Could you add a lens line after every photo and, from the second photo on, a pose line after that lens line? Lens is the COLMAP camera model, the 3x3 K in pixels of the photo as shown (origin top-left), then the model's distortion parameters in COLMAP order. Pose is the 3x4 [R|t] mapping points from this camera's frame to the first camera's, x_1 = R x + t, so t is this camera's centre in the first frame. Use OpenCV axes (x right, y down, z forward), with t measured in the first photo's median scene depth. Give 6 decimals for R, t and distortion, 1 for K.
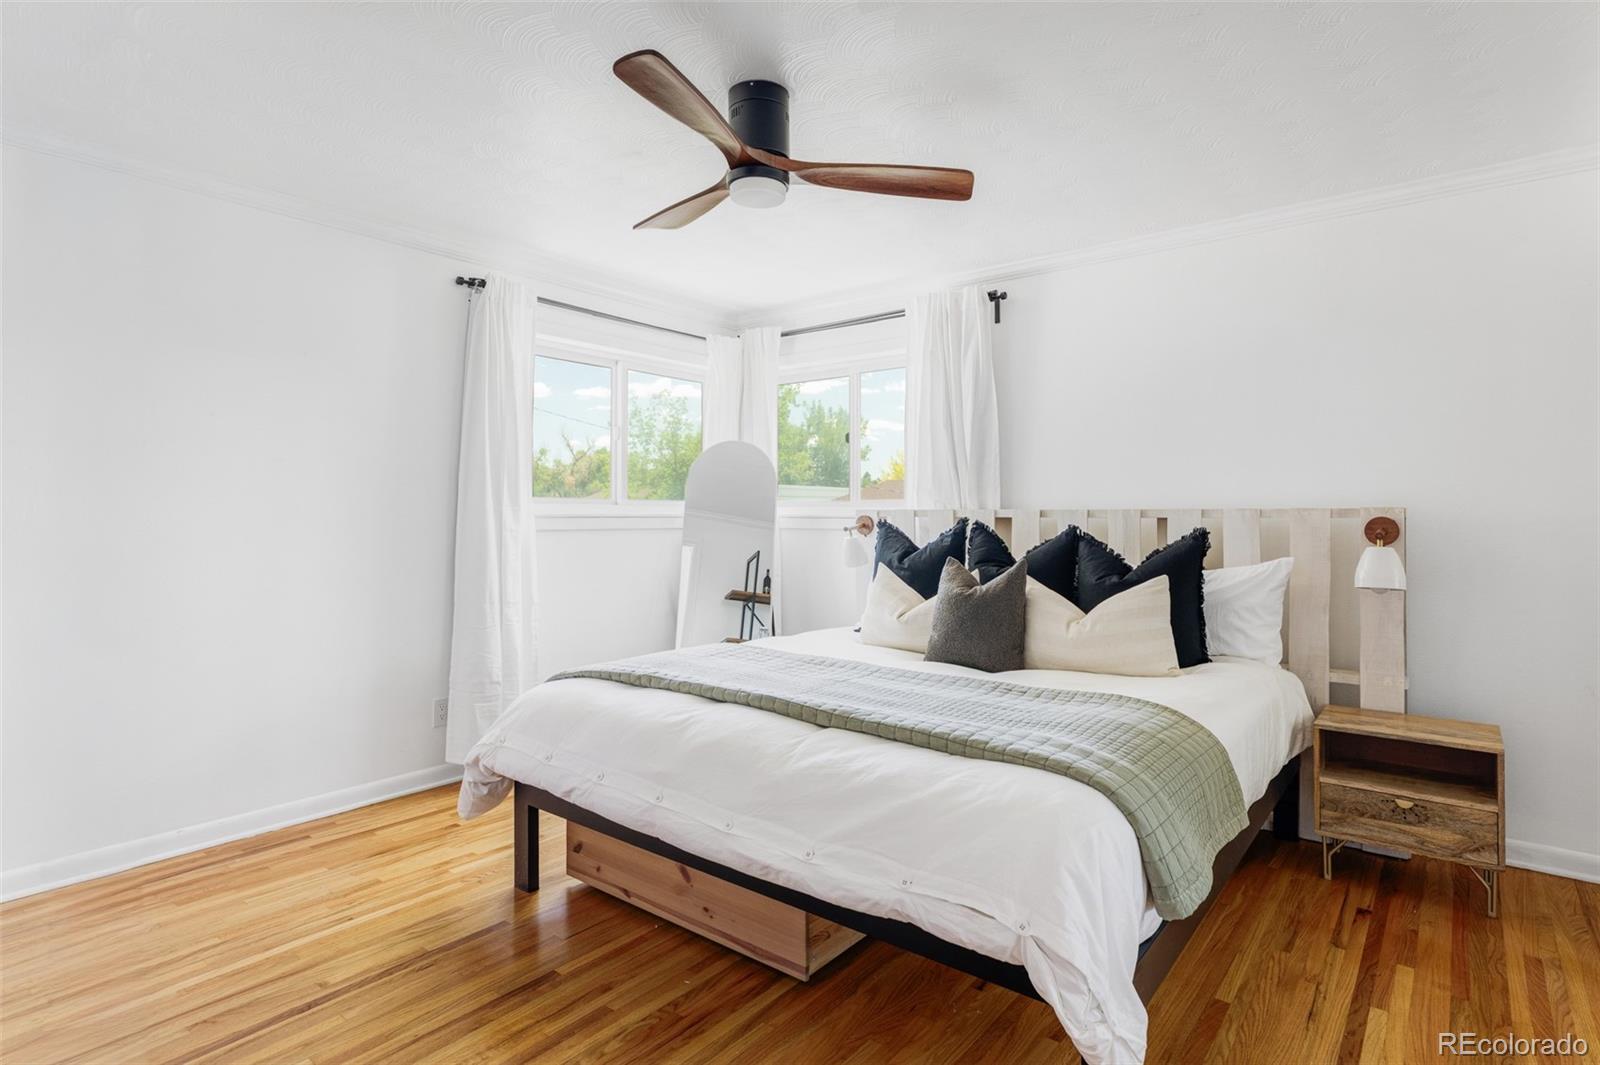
lens RADIAL K [[811.1, 0, 823.9], [0, 811.1, 529.5], [0, 0, 1]] dist [0.000953, 0.000639]
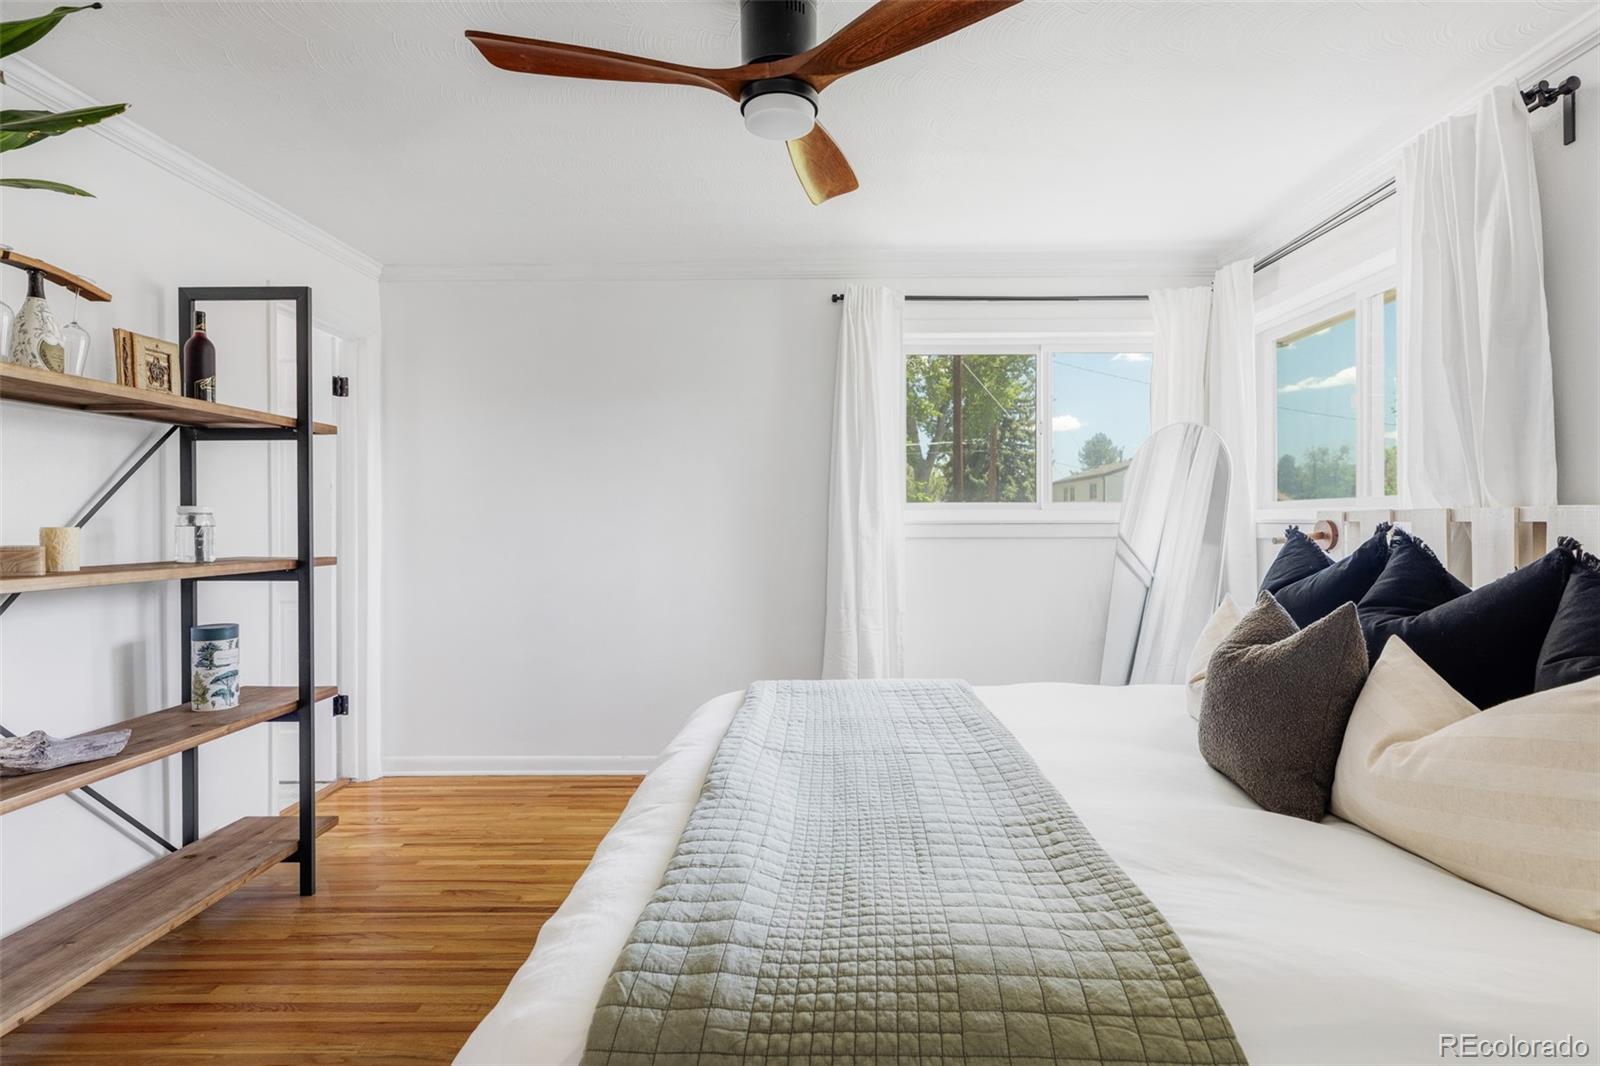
lens RADIAL K [[811.1, 0, 823.9], [0, 811.1, 530.0], [0, 0, 1]] dist [0.000953, 0.000639]
pose [[0.608207, 0.002980, -0.793773, 0.388595], [-0.009162, 0.999953, -0.003266, -0.003725], [0.793726, 0.009259, 0.608205, 0.360576]]
